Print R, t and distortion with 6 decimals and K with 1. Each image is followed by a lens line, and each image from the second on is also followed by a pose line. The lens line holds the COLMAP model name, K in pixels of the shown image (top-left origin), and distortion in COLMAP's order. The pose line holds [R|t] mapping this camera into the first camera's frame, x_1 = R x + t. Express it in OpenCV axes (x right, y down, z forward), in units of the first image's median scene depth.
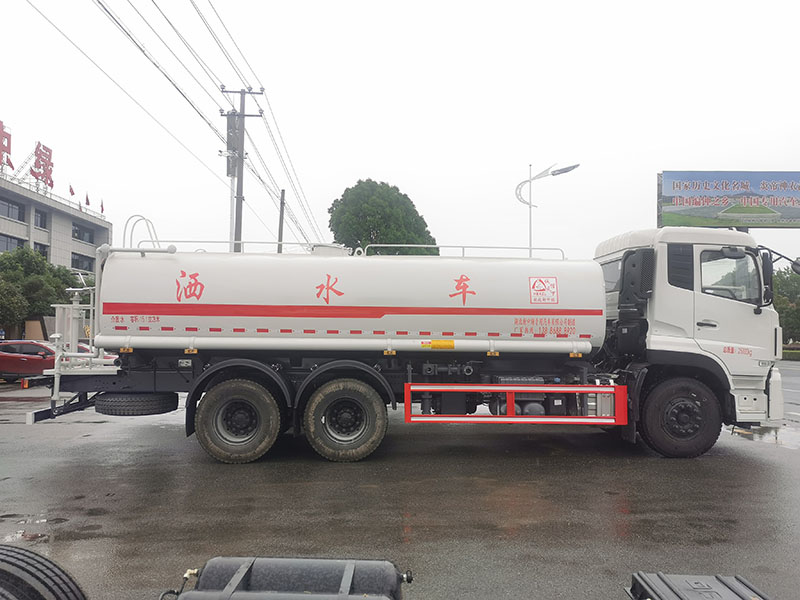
lens RADIAL K [[695.7, 0, 400.0], [0, 695.7, 300.0], [0, 0, 1]] dist [0.013638, 0.002059]
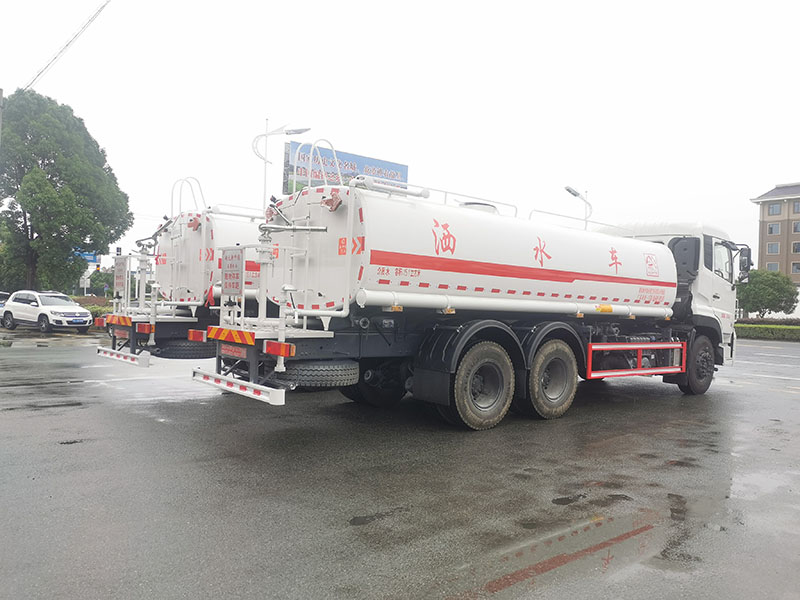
lens RADIAL K [[650.6, 0, 404.0], [0, 650.6, 301.5], [0, 0, 1]] dist [0.013647, -0.000080]
pose [[0.788988, 0.024188, 0.613933, -0.846030], [-0.072062, 0.995971, 0.053371, 0.020176], [-0.610168, -0.086350, 0.787552, 0.371862]]
